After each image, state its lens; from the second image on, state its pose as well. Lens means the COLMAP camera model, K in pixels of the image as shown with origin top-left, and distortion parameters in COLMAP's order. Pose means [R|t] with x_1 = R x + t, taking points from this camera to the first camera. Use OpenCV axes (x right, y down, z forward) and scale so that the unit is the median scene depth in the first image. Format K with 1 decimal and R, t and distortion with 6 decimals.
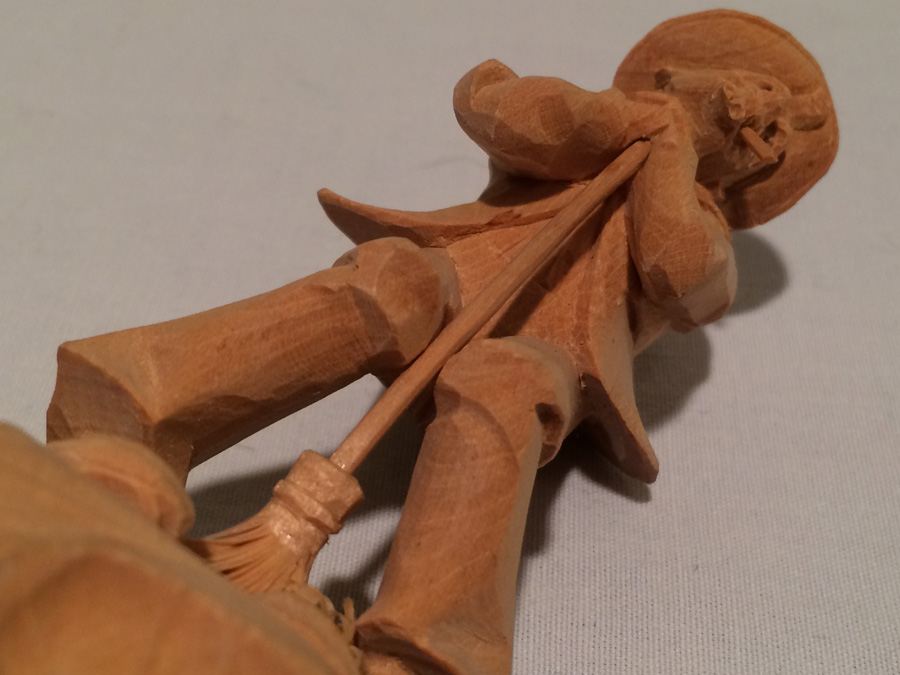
lens RADIAL K [[1340.5, 0, 450.0], [0, 1340.5, 337.5], [0, 0, 1]] dist [0.052241, -0.015438]
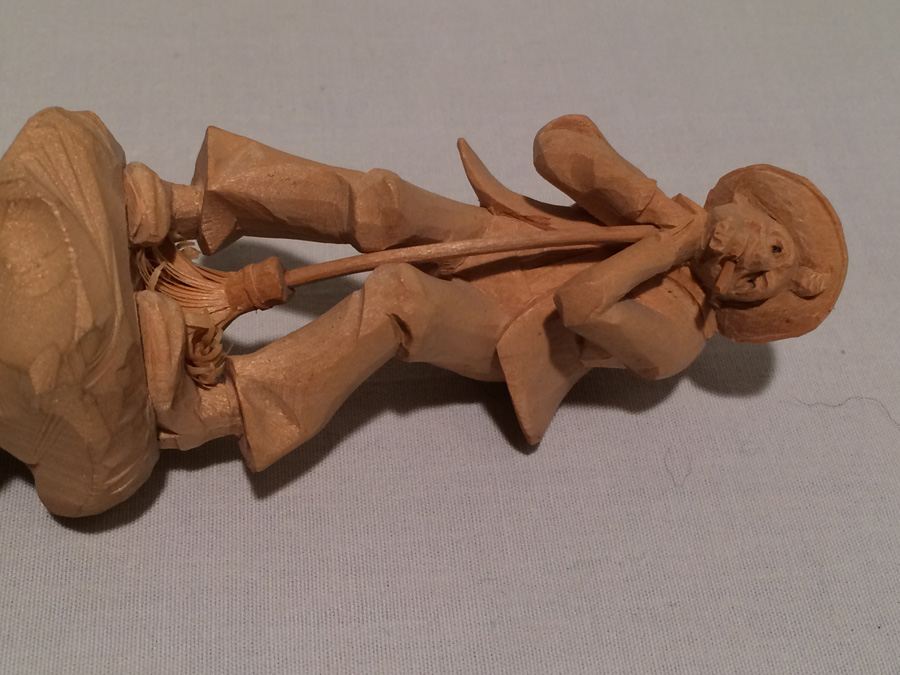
lens RADIAL K [[1340.5, 0, 450.0], [0, 1340.5, 337.5], [0, 0, 1]] dist [0.052241, -0.015438]
pose [[0.705661, 0.557401, -0.437433, 0.639156], [-0.524634, 0.825983, 0.206180, -0.222530], [0.476237, 0.083999, 0.875296, -0.240660]]
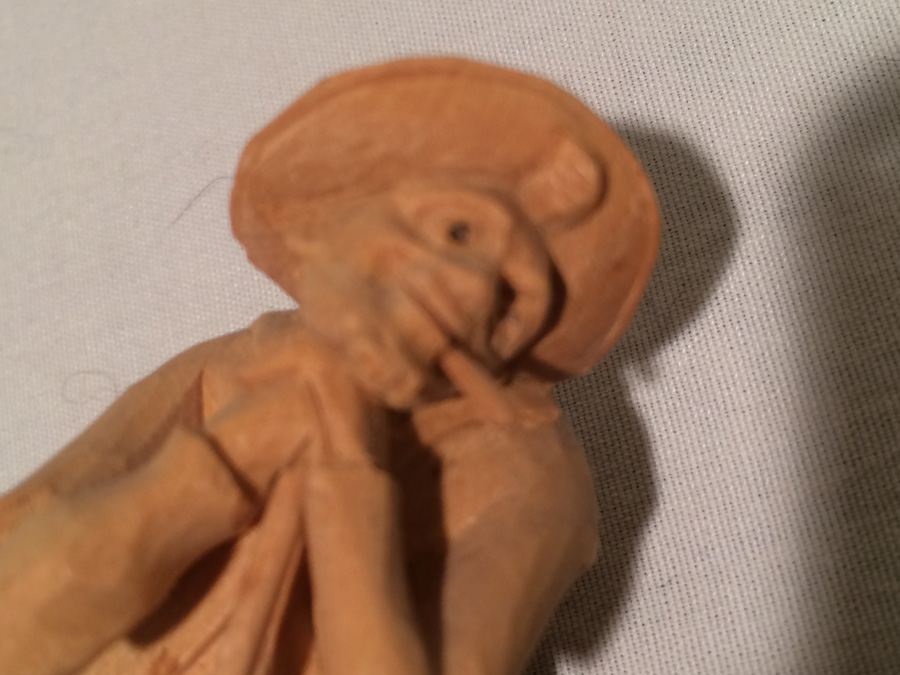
lens RADIAL K [[1340.5, 0, 450.0], [0, 1340.5, 337.5], [0, 0, 1]] dist [0.052241, -0.015438]
pose [[0.860313, -0.387120, -0.331663, 0.400577], [0.497658, 0.778772, 0.381903, -0.363052], [0.110447, -0.493611, 0.862641, 0.567106]]
